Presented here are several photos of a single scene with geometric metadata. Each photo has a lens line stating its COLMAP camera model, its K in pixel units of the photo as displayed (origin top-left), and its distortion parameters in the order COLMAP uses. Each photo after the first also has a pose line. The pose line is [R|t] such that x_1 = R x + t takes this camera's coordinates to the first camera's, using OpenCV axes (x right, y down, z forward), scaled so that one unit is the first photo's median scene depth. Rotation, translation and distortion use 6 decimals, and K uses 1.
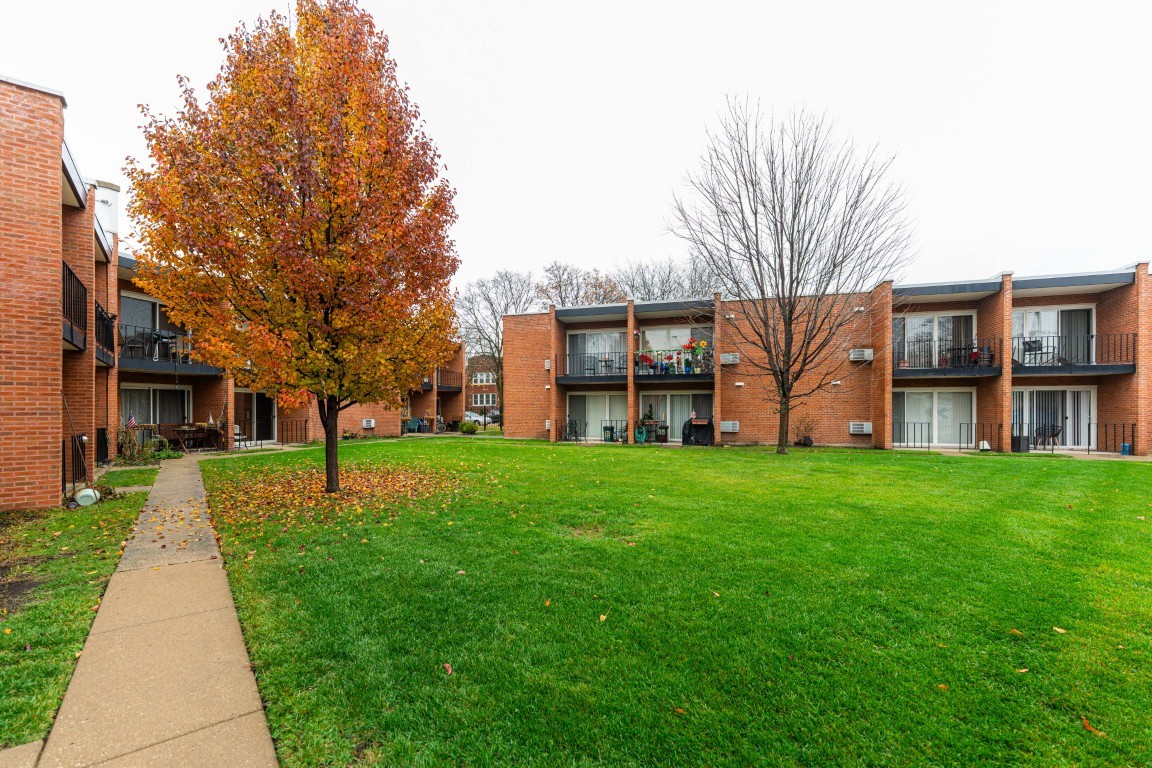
lens RADIAL K [[478.4, 0, 568.3], [0, 478.4, 411.9], [0, 0, 1]] dist [-0.000150, 0.000067]
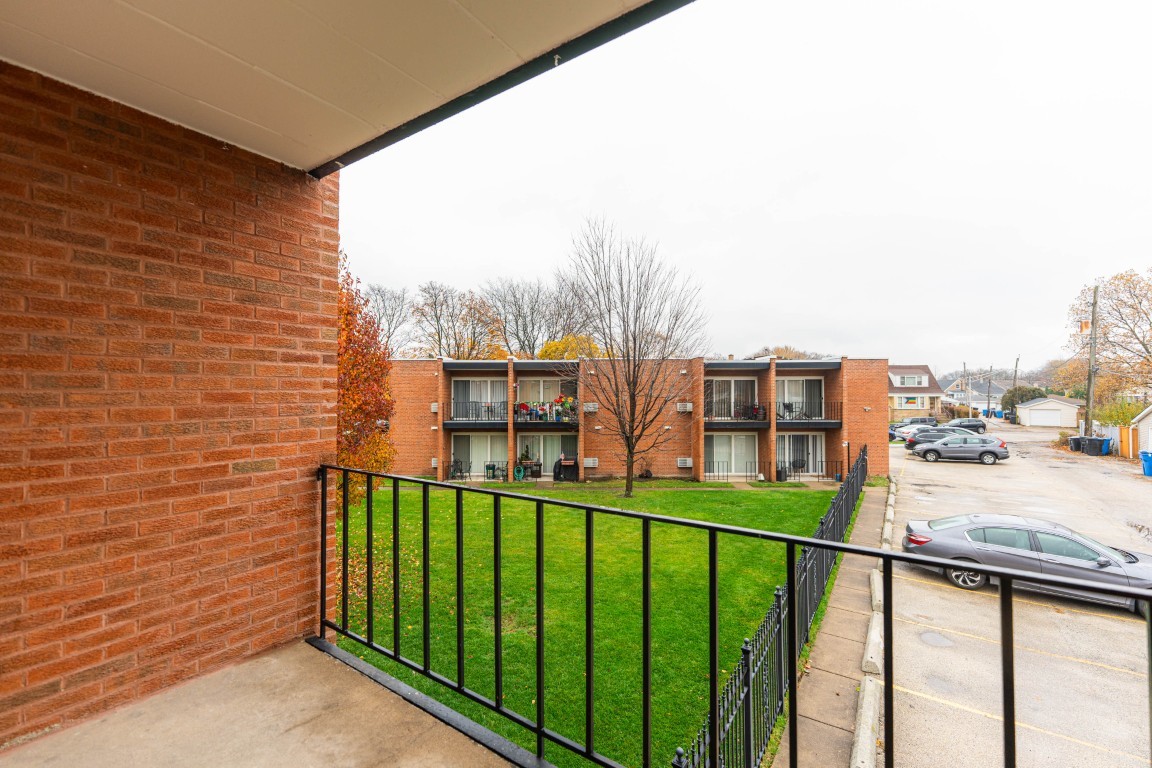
lens RADIAL K [[479.8, 0, 576.0], [0, 479.8, 384.0], [0, 0, 1]] dist [0.001267, -0.000164]
pose [[0.956778, 0.005660, 0.290765, -0.060731], [0.000928, 0.999746, -0.022512, -0.149808], [-0.290819, 0.021809, 0.956530, -0.178918]]
